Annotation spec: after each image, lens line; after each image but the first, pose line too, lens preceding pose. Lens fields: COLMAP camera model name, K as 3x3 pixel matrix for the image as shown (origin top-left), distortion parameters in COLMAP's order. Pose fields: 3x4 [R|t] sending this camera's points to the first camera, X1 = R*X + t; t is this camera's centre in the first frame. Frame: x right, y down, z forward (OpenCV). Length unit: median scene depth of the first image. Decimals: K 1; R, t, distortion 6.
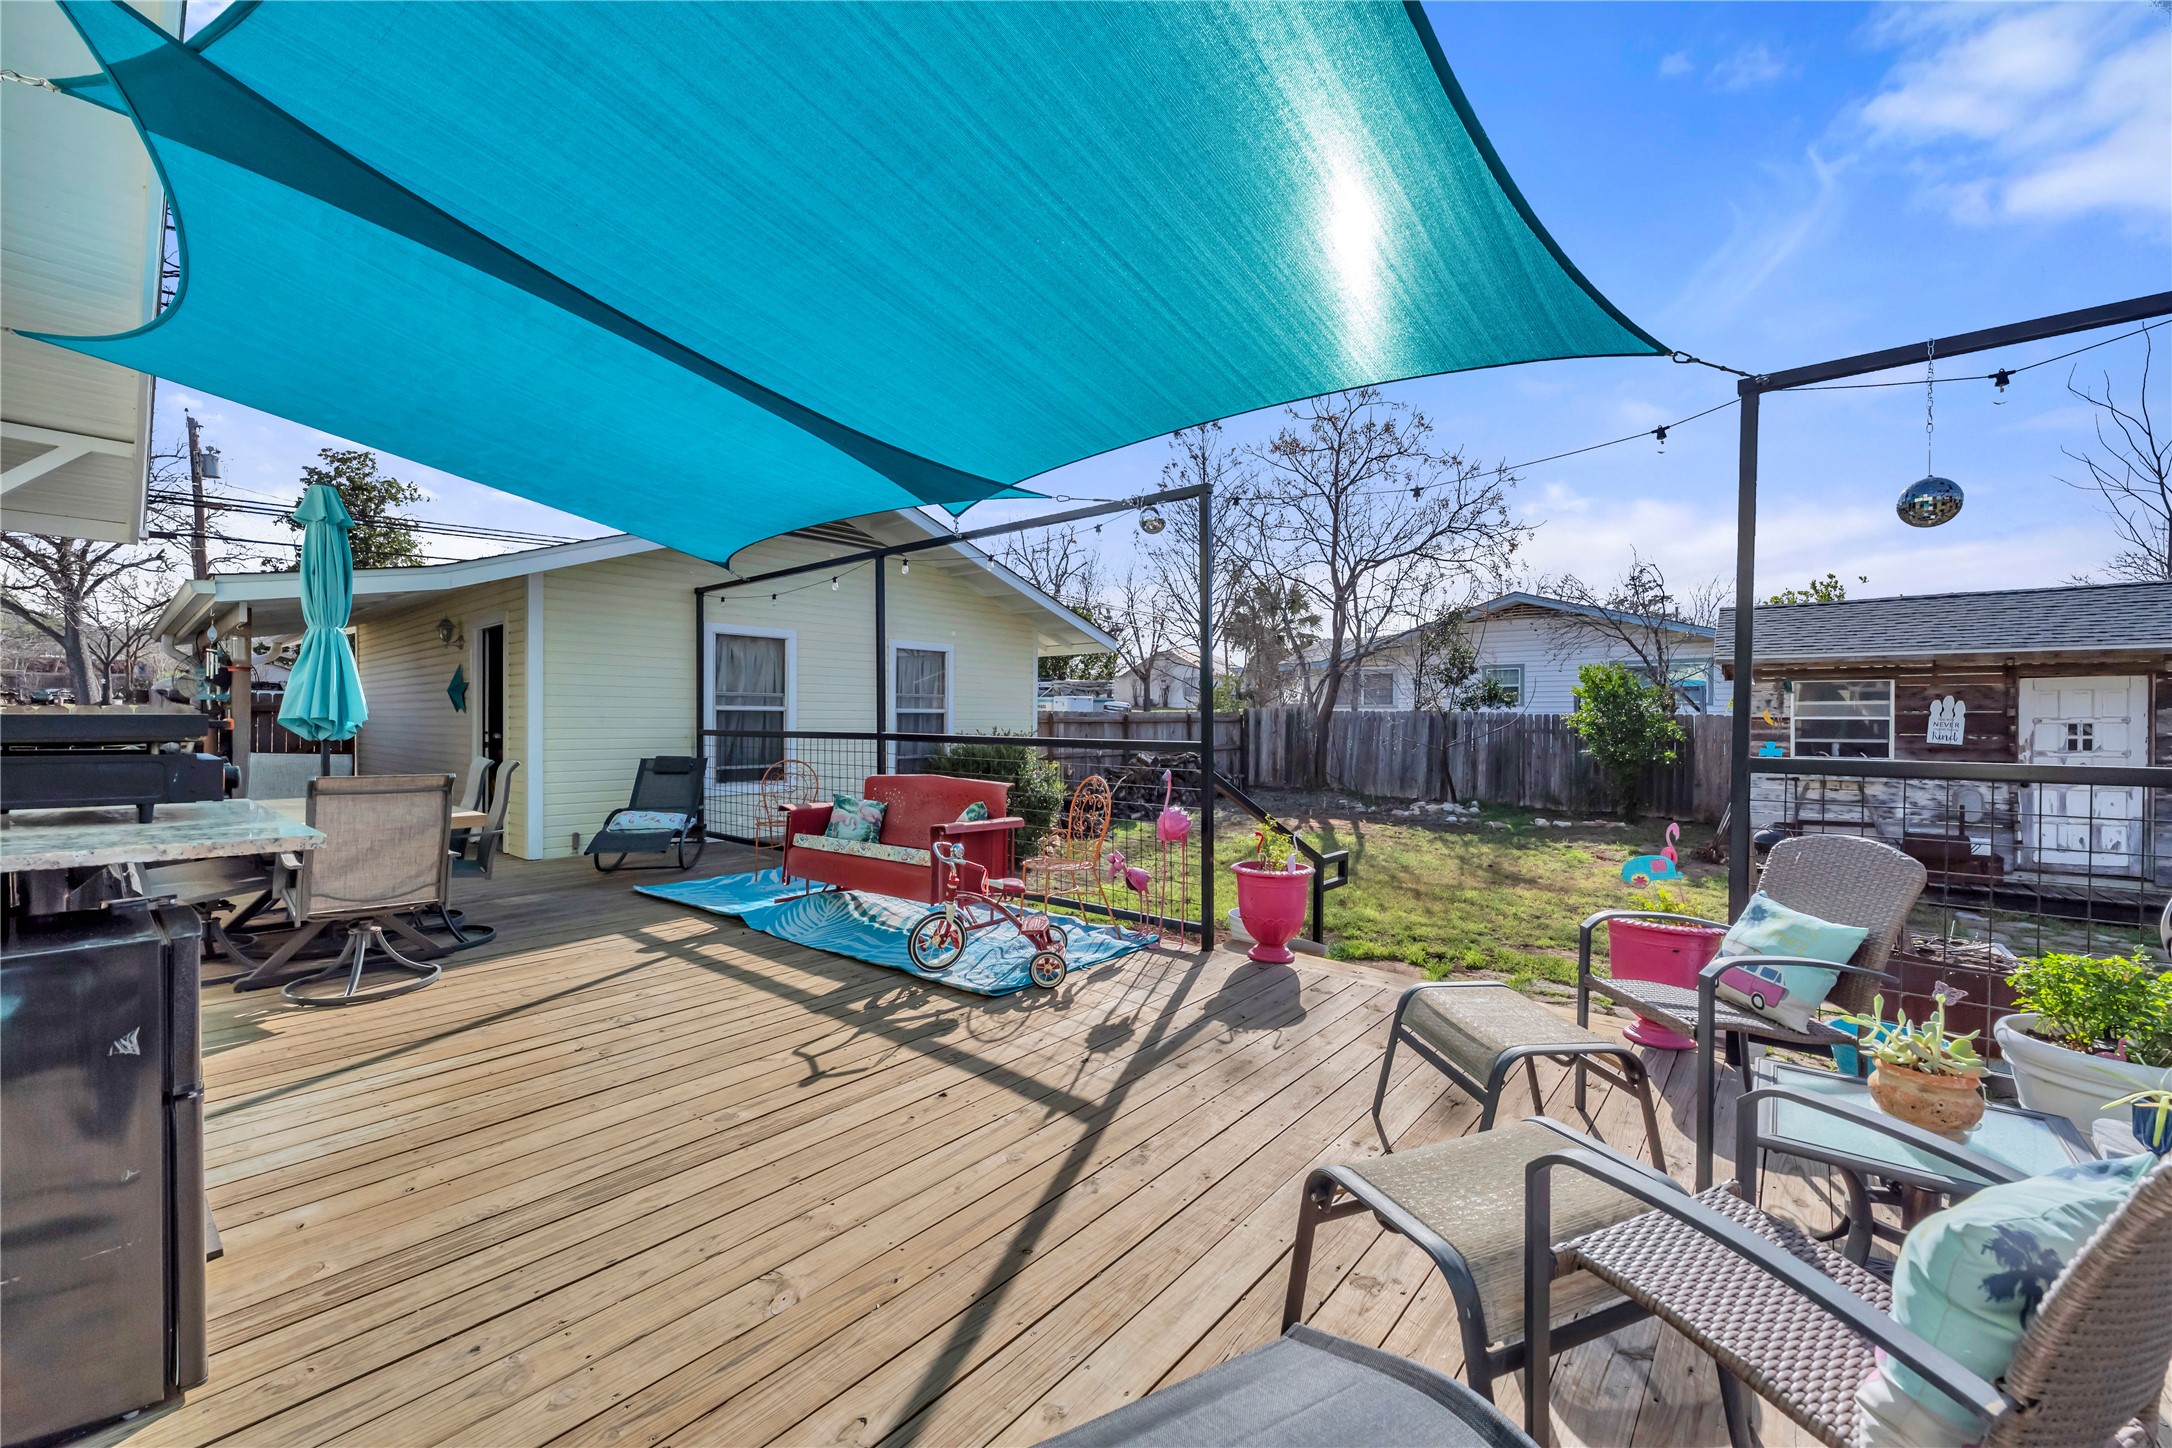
lens RADIAL K [[869.6, 0, 1085.1], [0, 869.6, 730.2], [0, 0, 1]] dist [-0.002844, -0.000548]
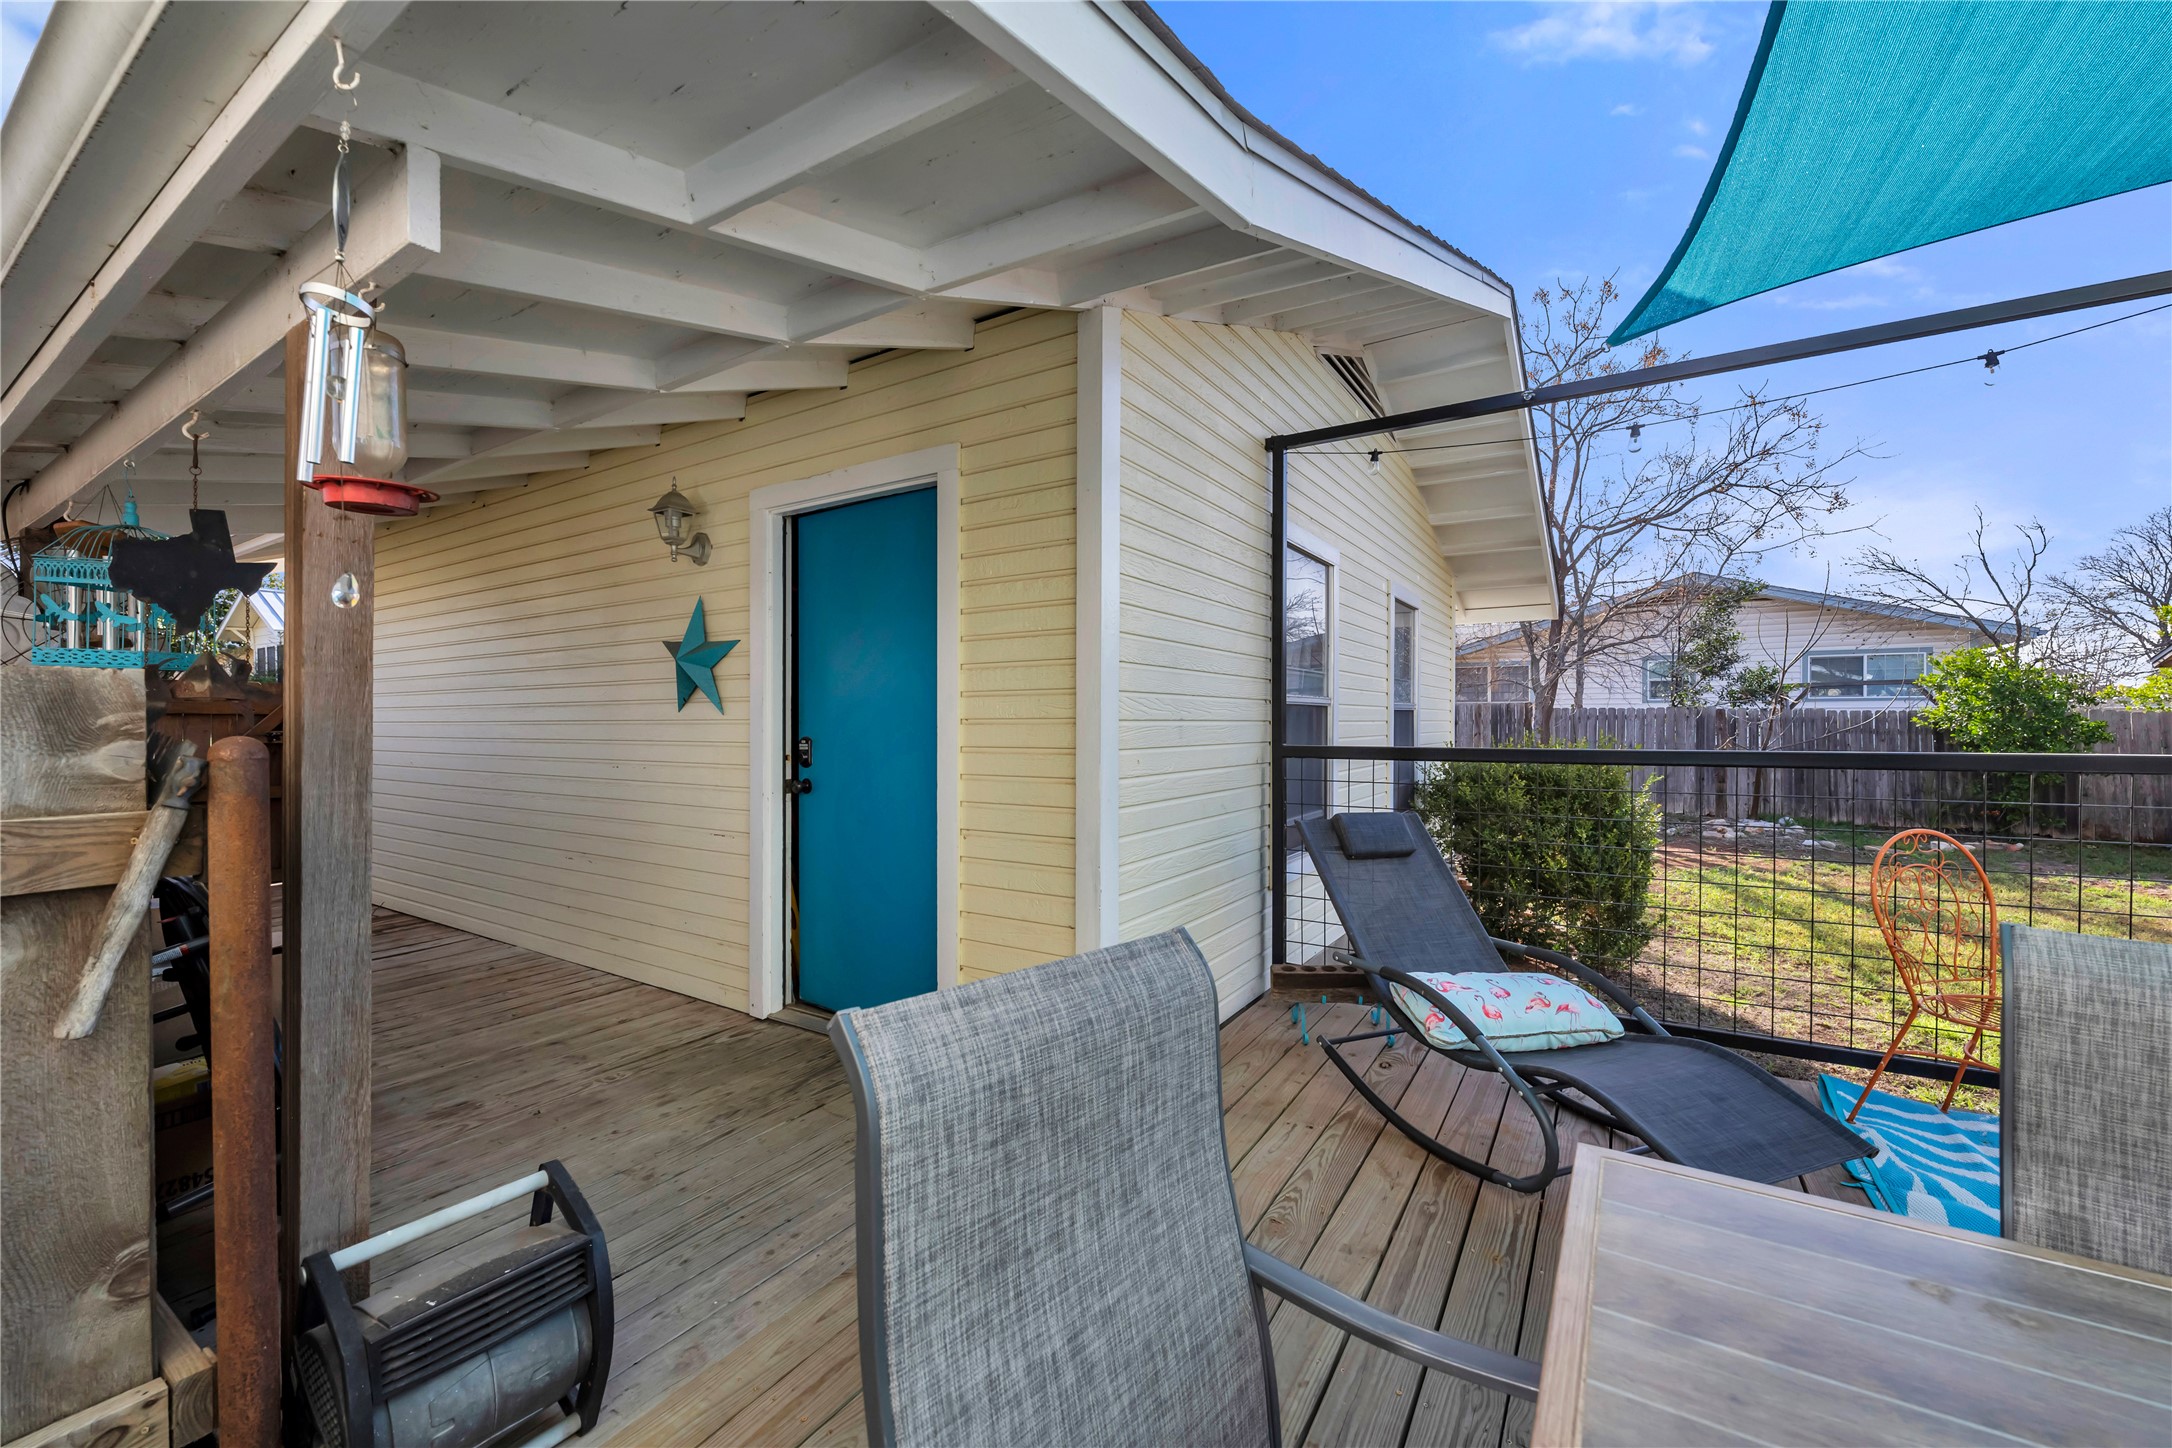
lens RADIAL K [[869.6, 0, 1084.6], [0, 869.6, 724.0], [0, 0, 1]] dist [-0.002844, -0.000548]
pose [[0.991005, -0.006354, 0.133672, -0.552856], [0.007277, 0.999953, -0.006420, -0.009086], [-0.133625, 0.007335, 0.991005, 0.512233]]
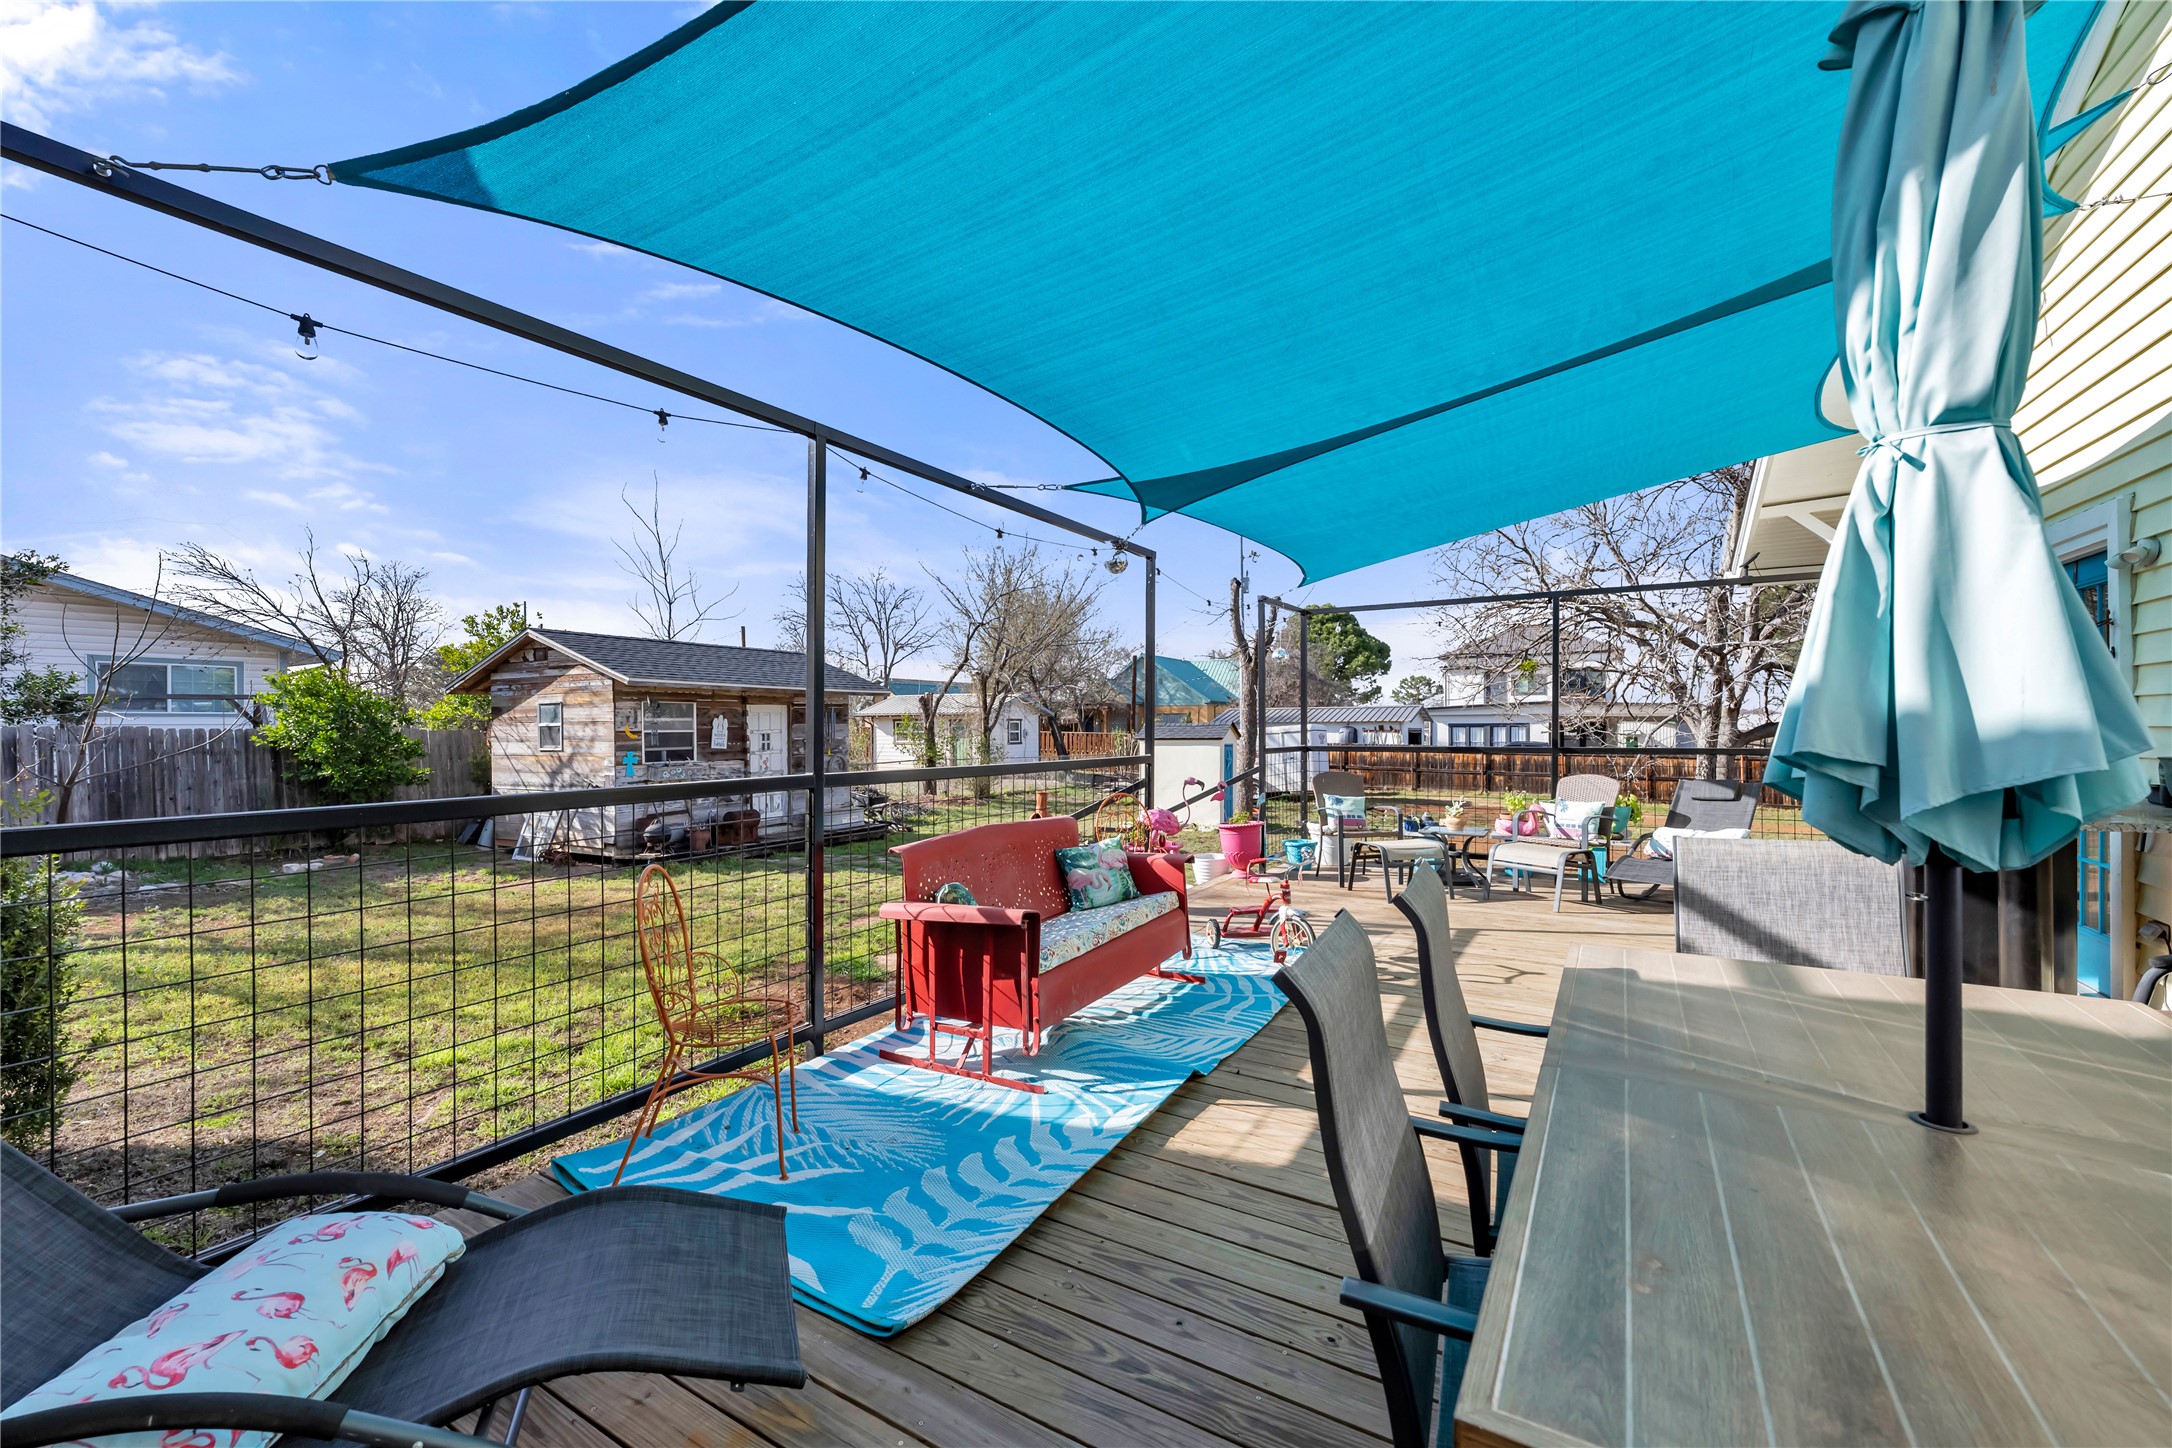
lens RADIAL K [[869.6, 0, 1090.4], [0, 869.6, 738.9], [0, 0, 1]] dist [-0.002844, -0.000548]
pose [[-0.160893, -0.015486, 0.986850, -0.547371], [0.015200, 0.999719, 0.018166, -0.017954], [-0.986855, 0.017923, -0.160613, 0.646169]]
